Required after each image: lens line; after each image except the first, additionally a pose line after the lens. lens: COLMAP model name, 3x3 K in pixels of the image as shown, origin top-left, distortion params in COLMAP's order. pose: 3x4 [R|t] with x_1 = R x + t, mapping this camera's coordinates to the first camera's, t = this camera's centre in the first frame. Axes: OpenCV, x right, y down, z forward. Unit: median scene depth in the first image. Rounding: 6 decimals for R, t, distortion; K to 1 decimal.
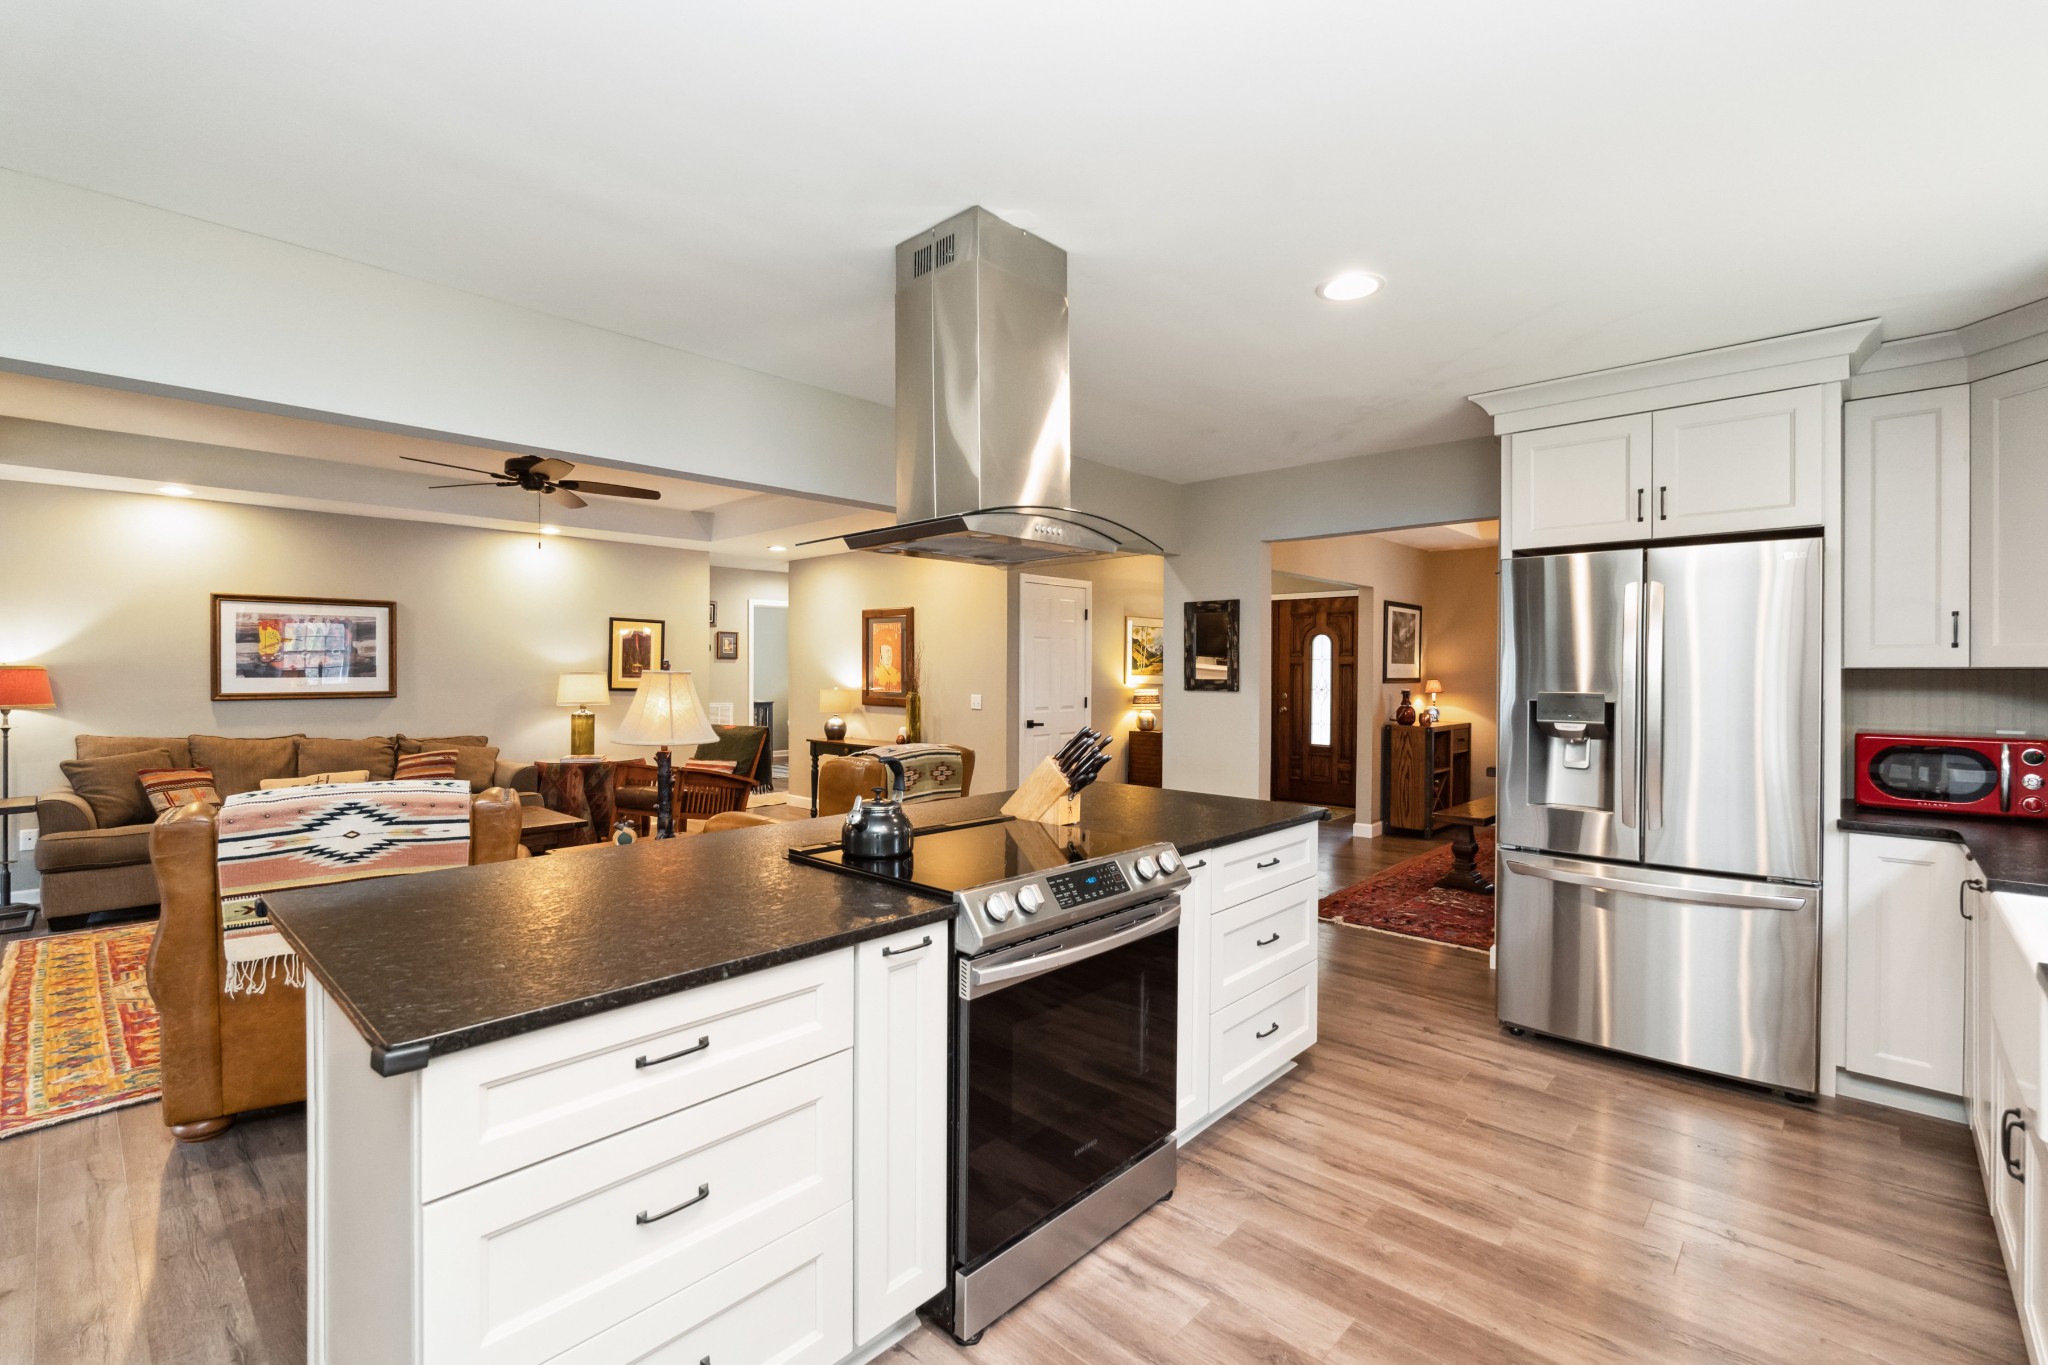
lens RADIAL K [[909.4, 0, 1012.0], [0, 909.4, 675.5], [0, 0, 1]] dist [-0.005775, 0.001610]
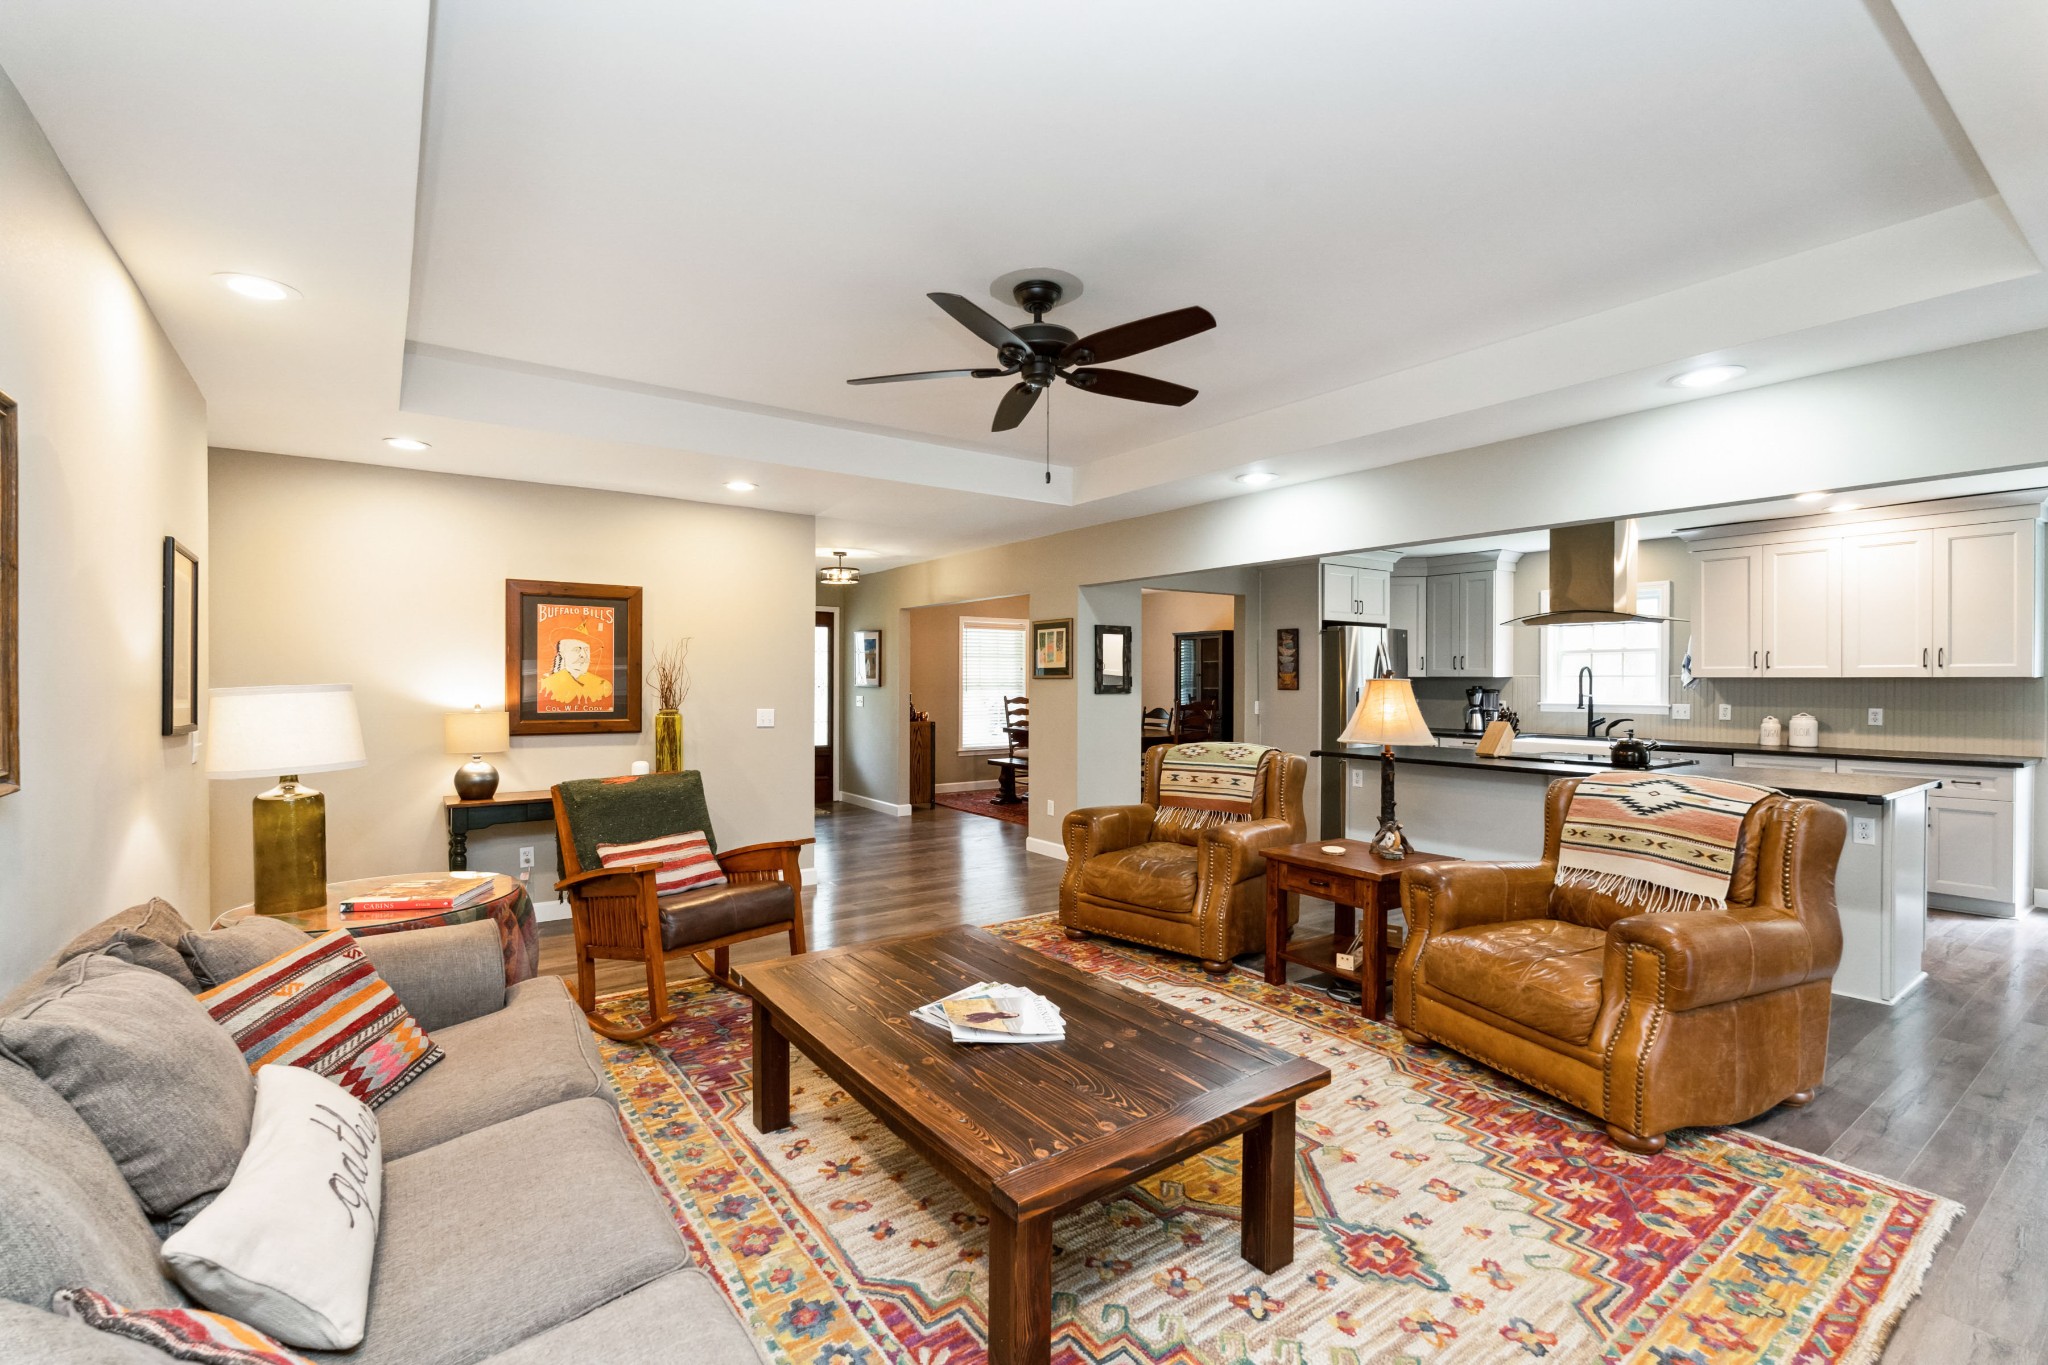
lens RADIAL K [[909.4, 0, 1030.9], [0, 909.4, 679.6], [0, 0, 1]] dist [-0.005775, 0.001610]
pose [[0.184035, -0.003017, 0.982915, -0.957838], [0.006395, 0.999978, 0.001872, -0.006397], [-0.982899, 0.005942, 0.184051, 0.757929]]
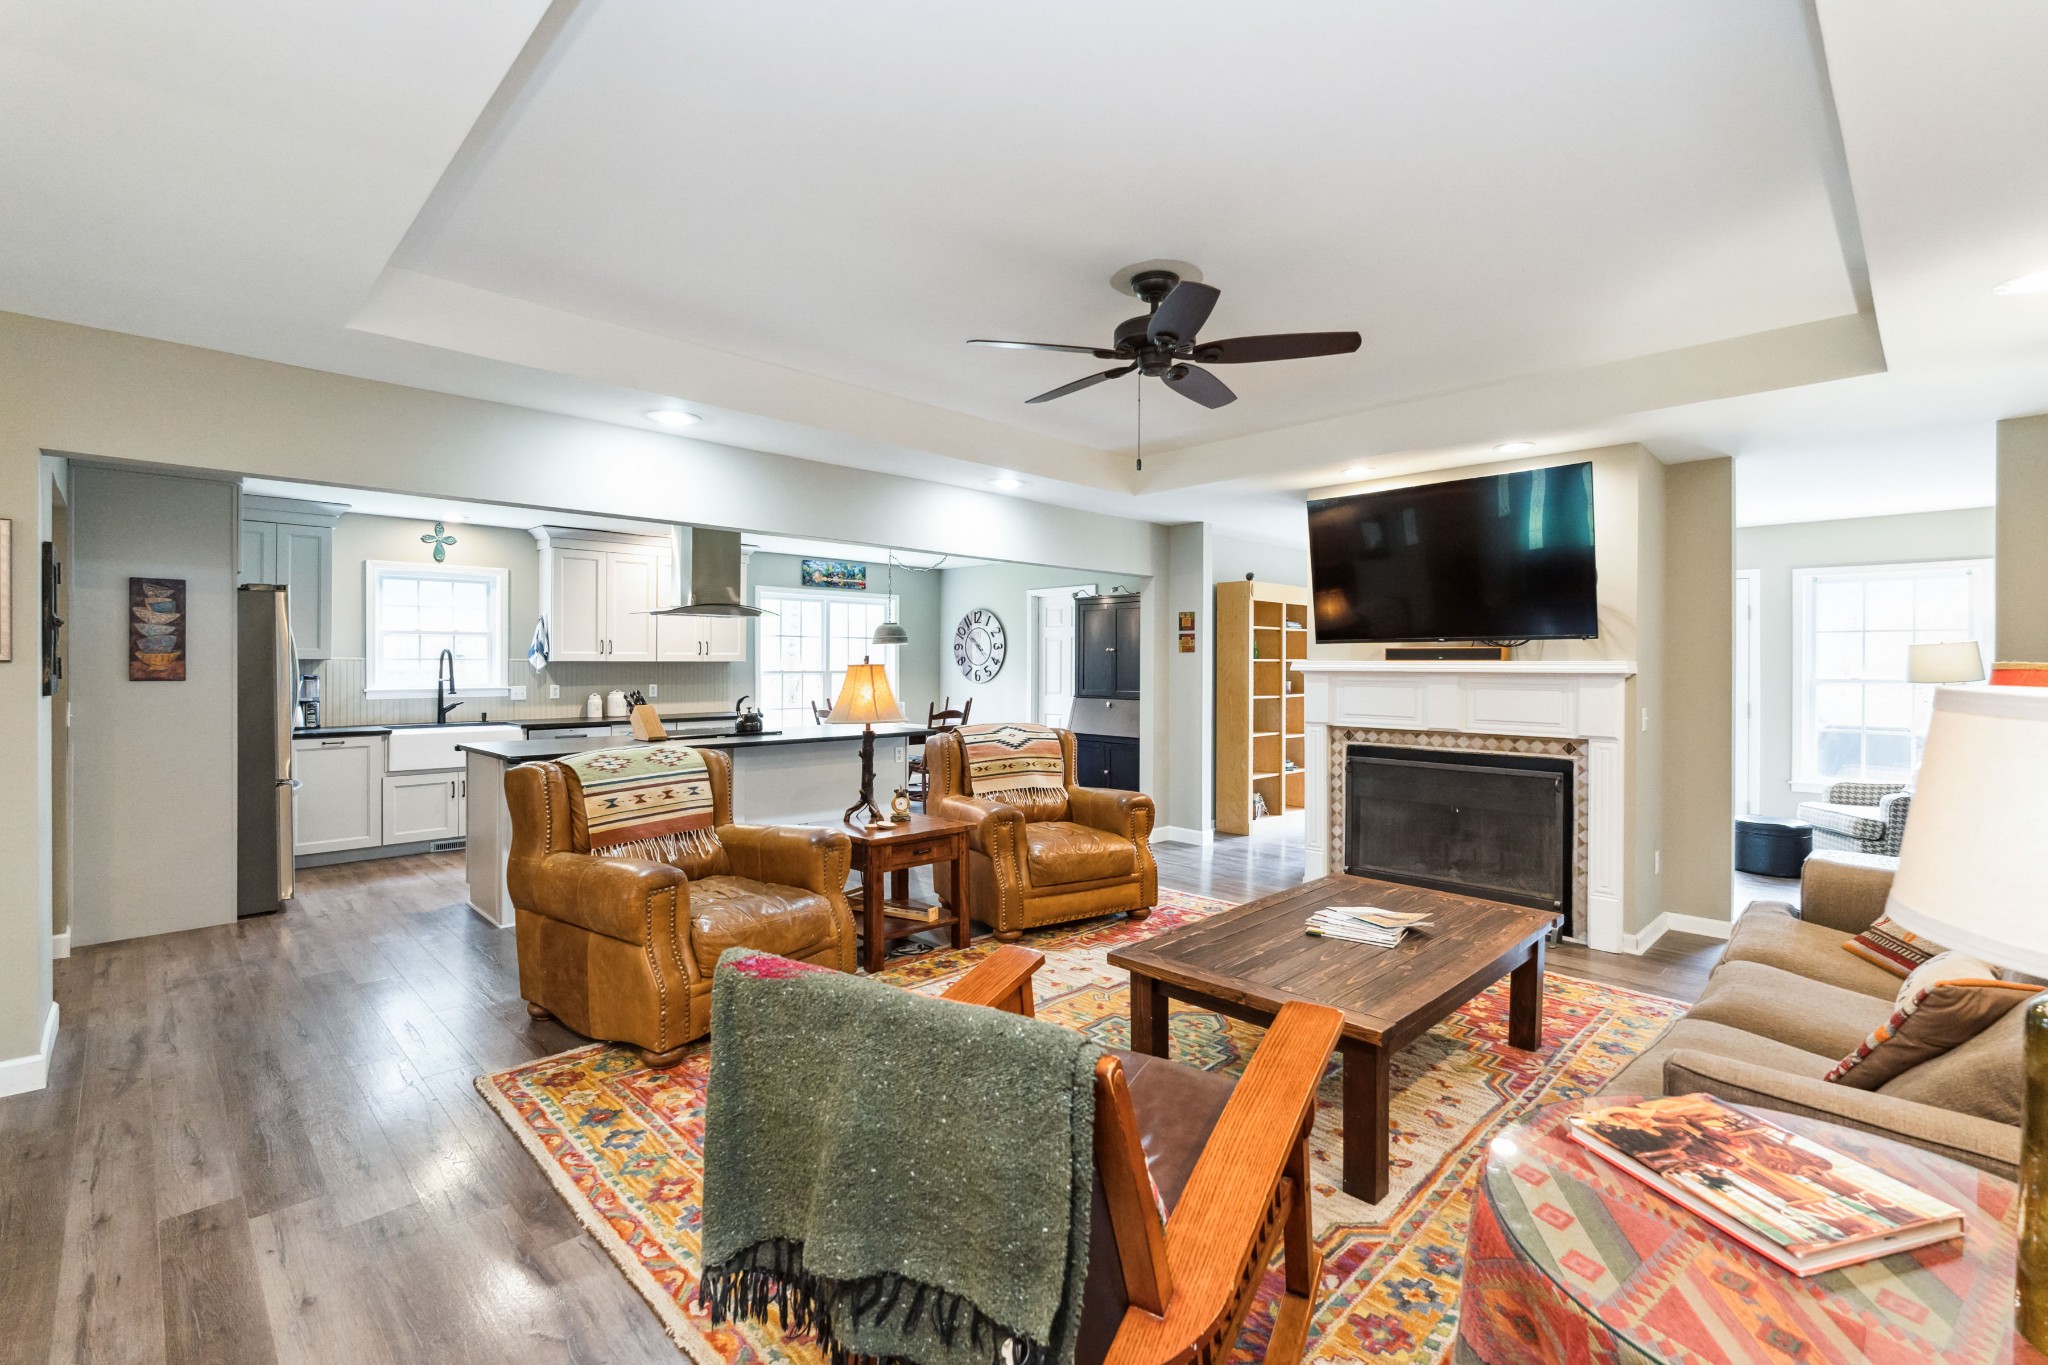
lens RADIAL K [[909.4, 0, 1022.1], [0, 909.4, 666.2], [0, 0, 1]] dist [-0.005775, 0.001610]
pose [[-0.999545, -0.004957, 0.029753, -0.389009], [-0.004661, 0.999939, 0.010008, -0.010215], [-0.029801, 0.009865, -0.999507, 1.369977]]
